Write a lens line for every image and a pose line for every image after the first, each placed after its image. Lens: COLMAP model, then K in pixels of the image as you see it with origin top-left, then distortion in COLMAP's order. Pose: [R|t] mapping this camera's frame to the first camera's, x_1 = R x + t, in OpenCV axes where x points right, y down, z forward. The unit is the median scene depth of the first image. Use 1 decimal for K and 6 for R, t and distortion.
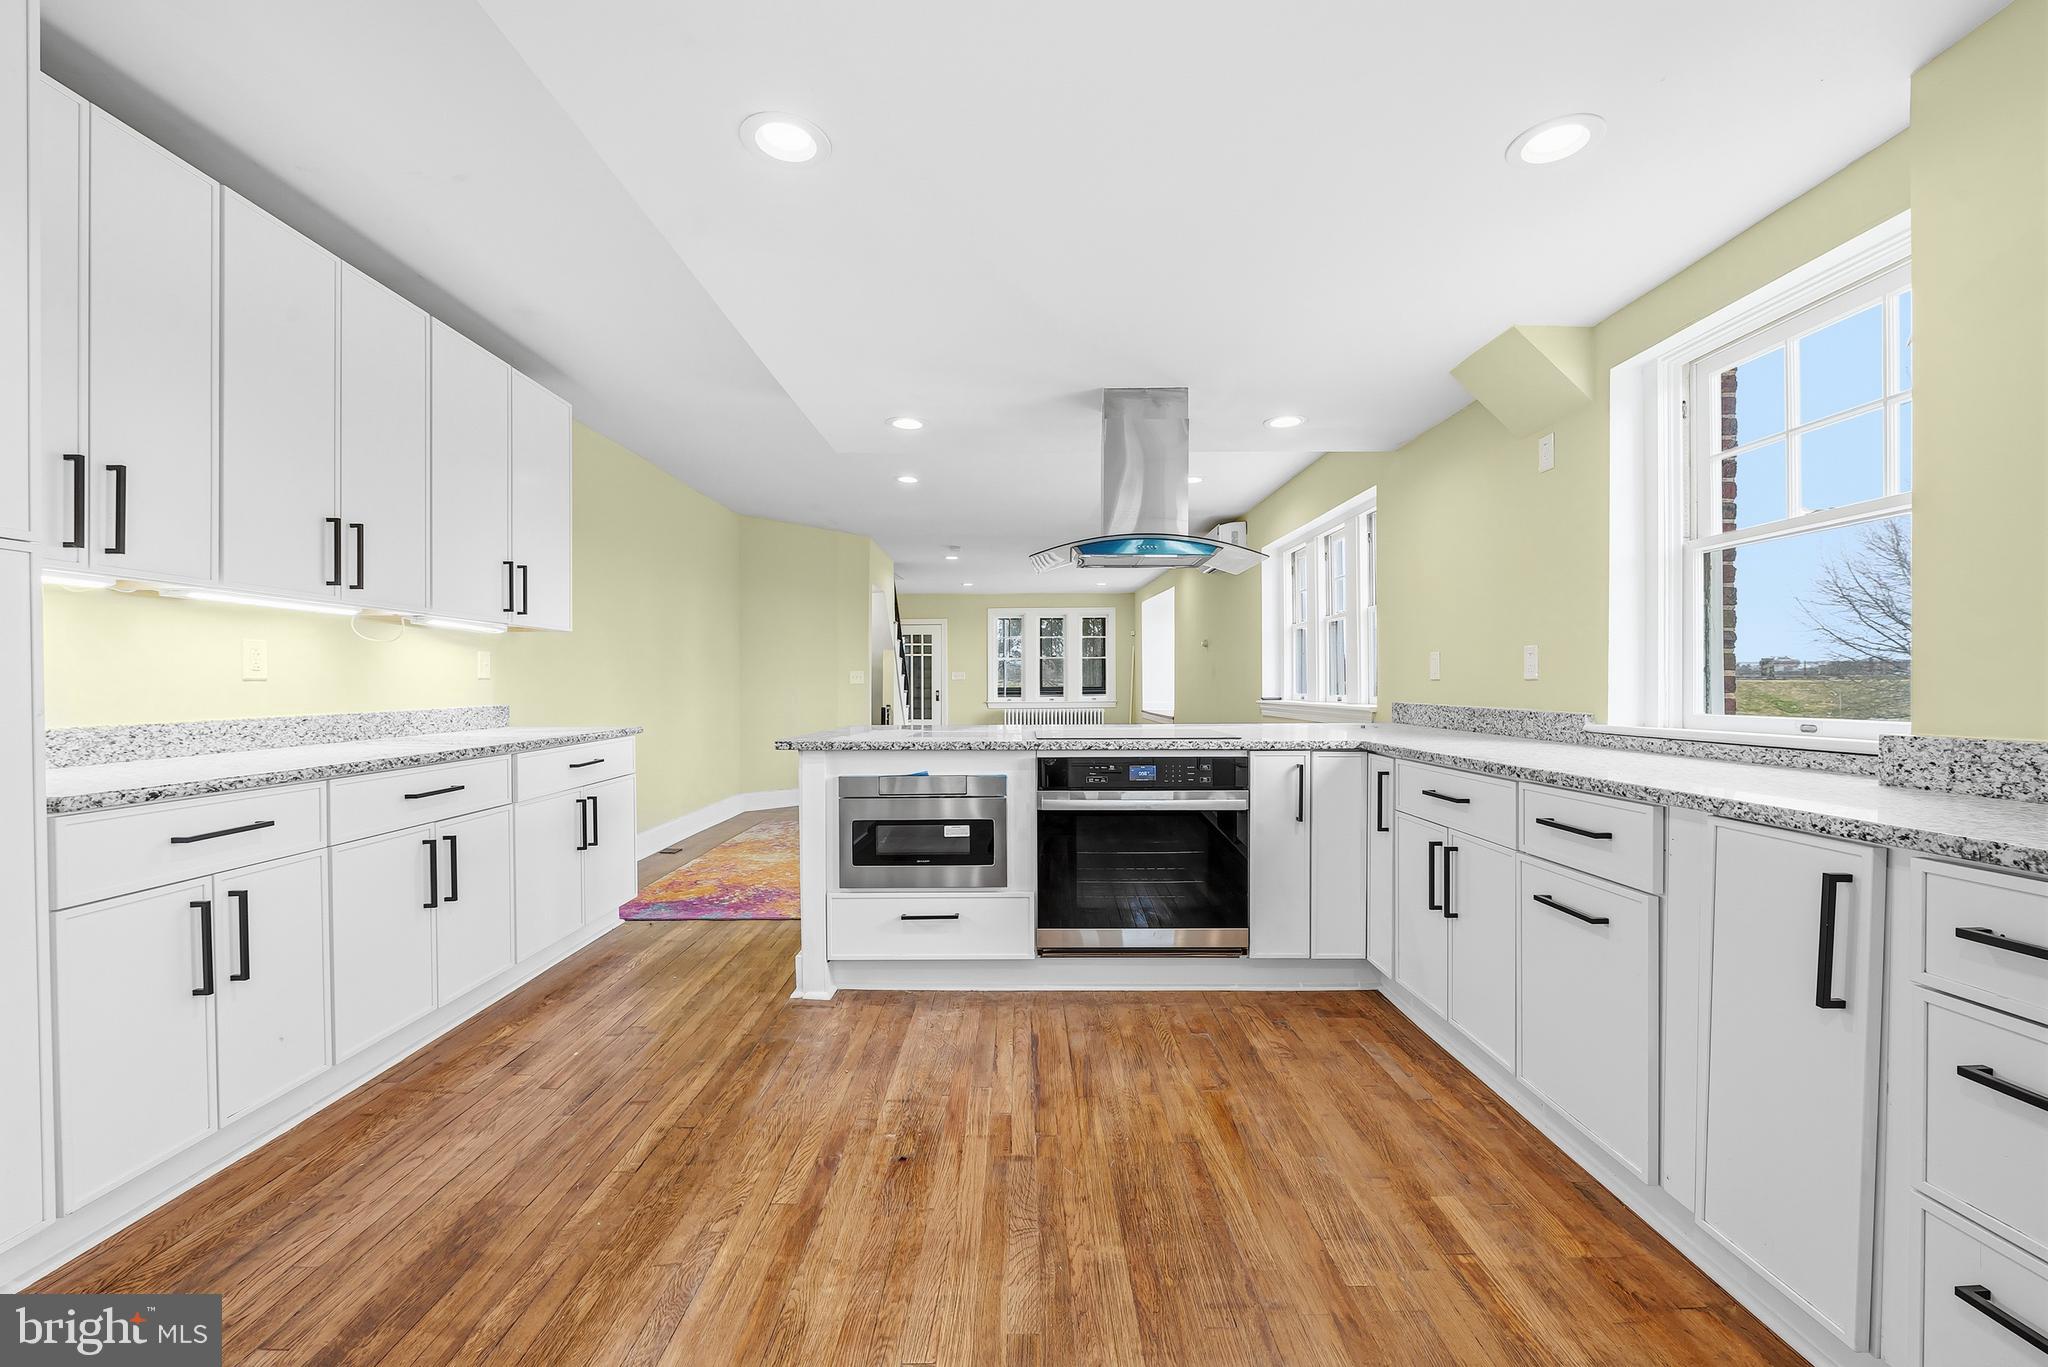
lens RADIAL K [[821.9, 0, 1035.2], [0, 821.9, 683.1], [0, 0, 1]] dist [-0.004304, -0.000046]
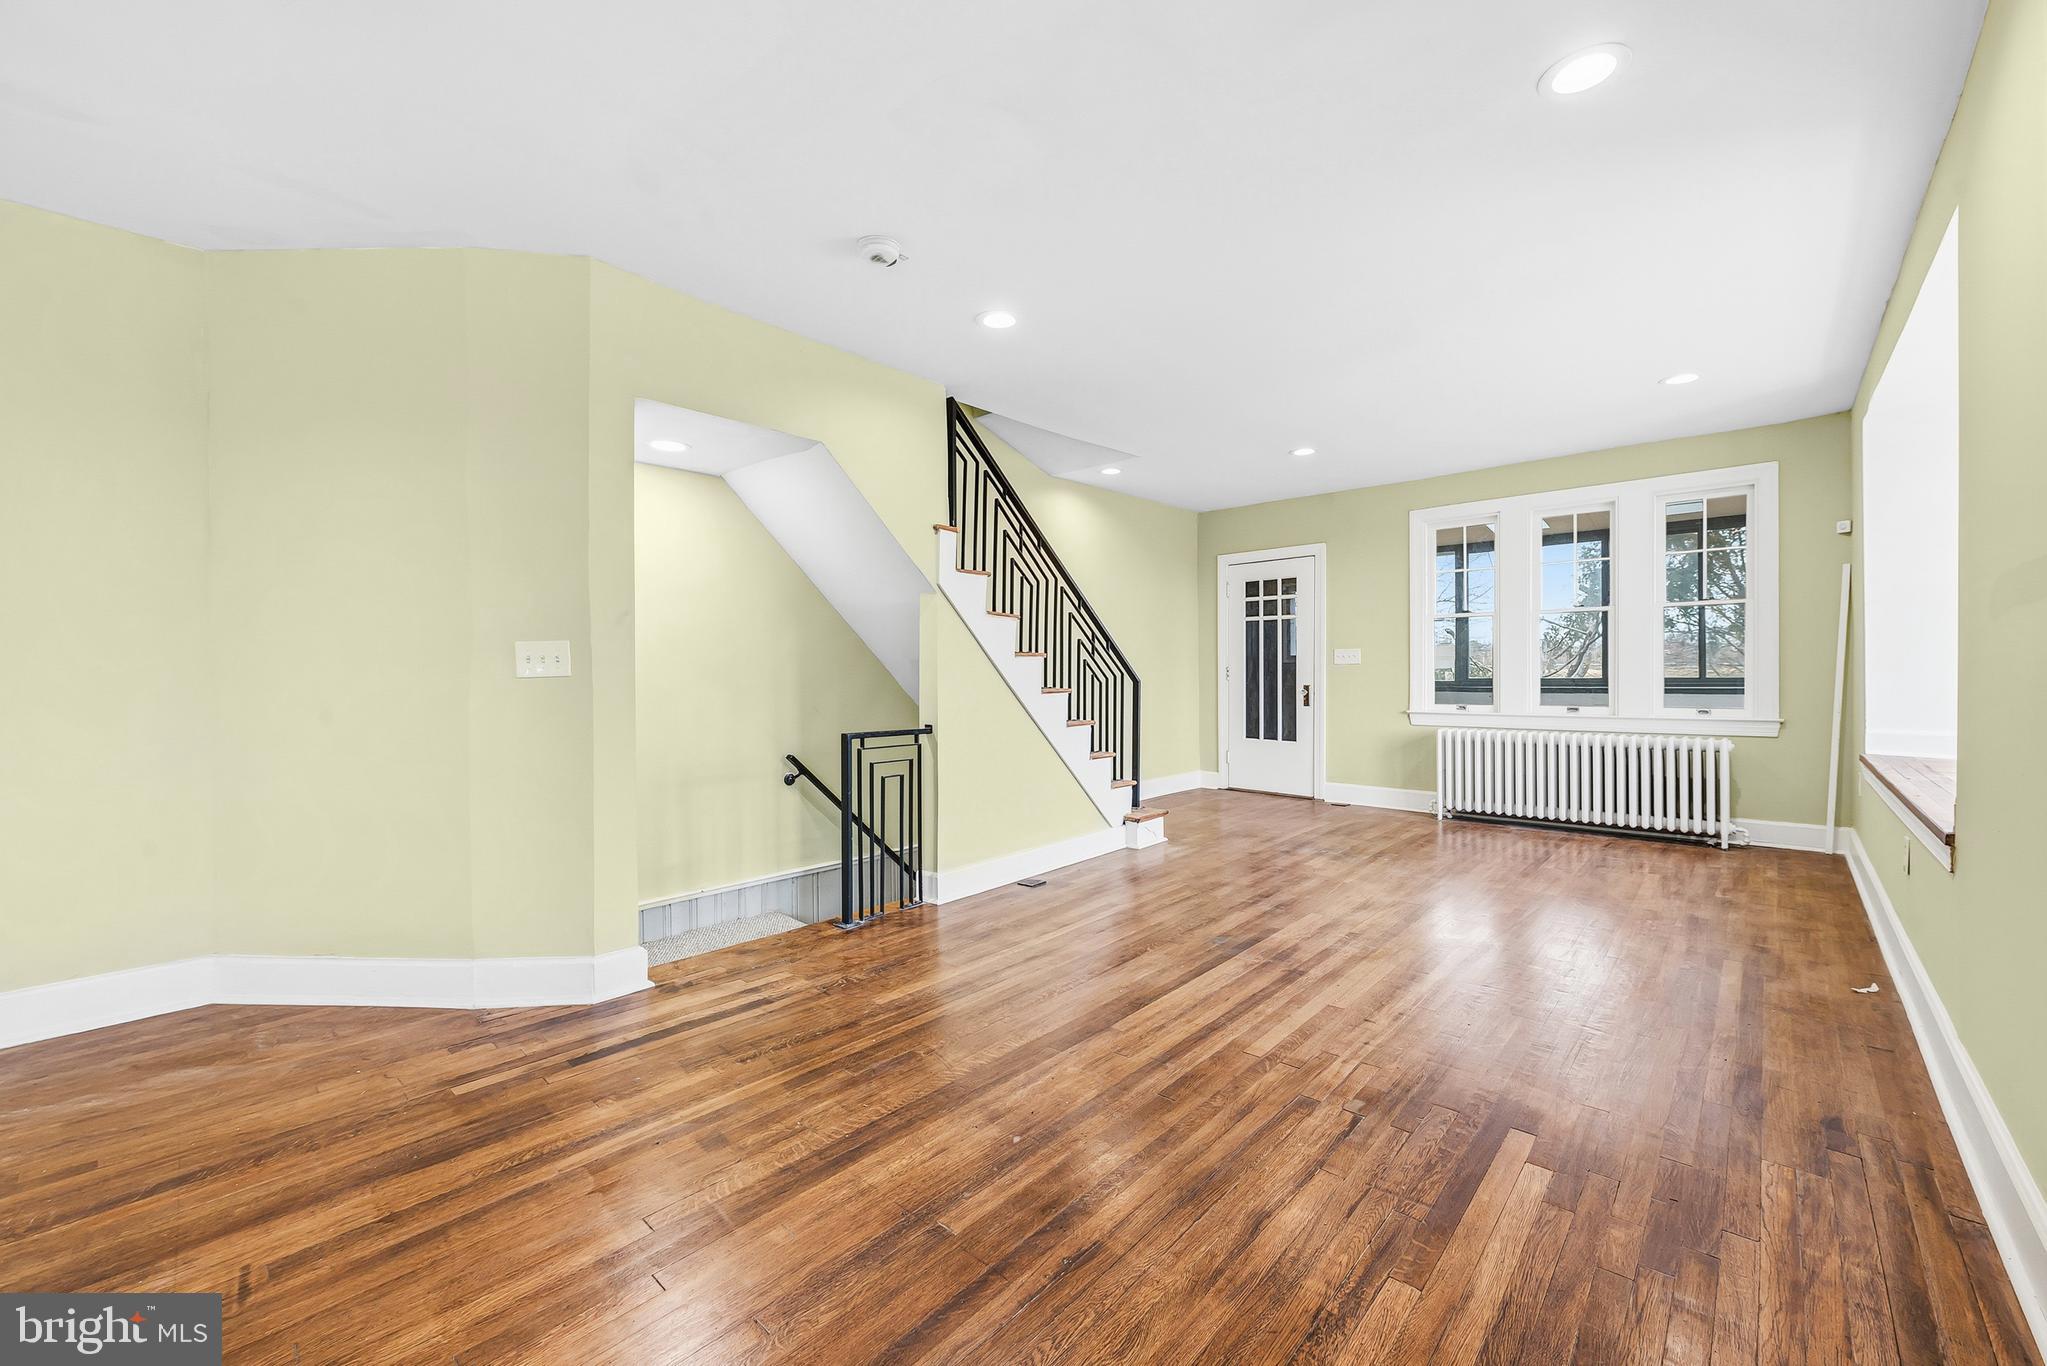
lens RADIAL K [[821.5, 0, 1034.7], [0, 821.5, 682.6], [0, 0, 1]] dist [-0.004304, -0.000046]
pose [[0.738479, 0.011337, -0.674181, 0.629197], [0.000685, 0.999846, 0.017564, -0.010900], [0.674276, -0.013433, 0.738357, 3.096727]]
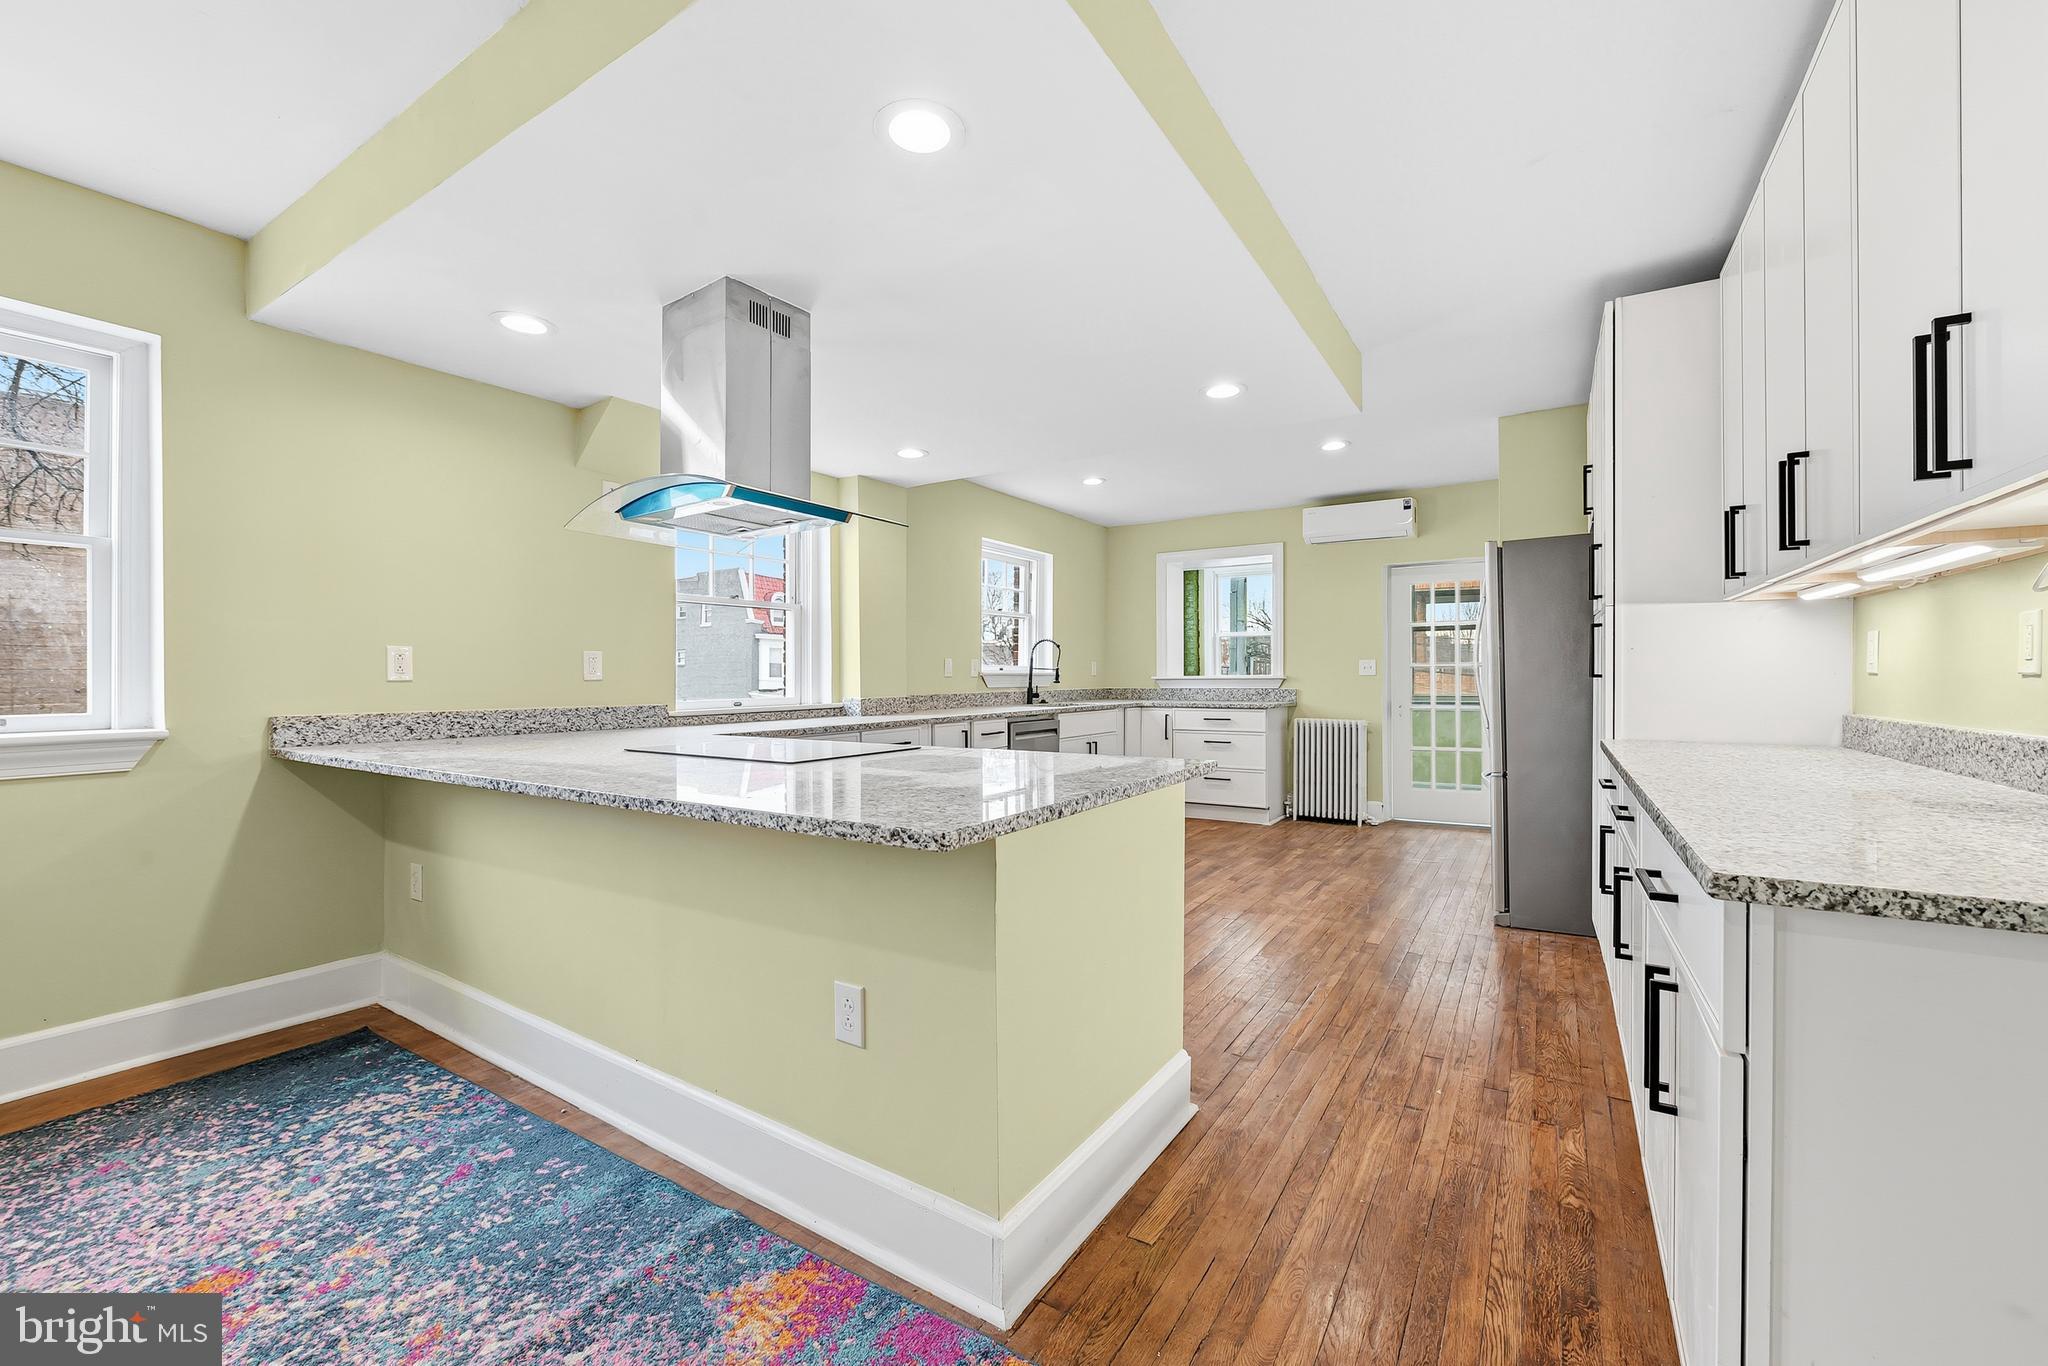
lens RADIAL K [[821.9, 0, 1035.2], [0, 821.9, 682.6], [0, 0, 1]] dist [-0.004304, -0.000046]
pose [[-0.839840, 0.002106, 0.542830, -0.755186], [0.006515, 0.999960, 0.006199, -0.005459], [-0.542795, 0.008743, -0.839820, 2.220552]]
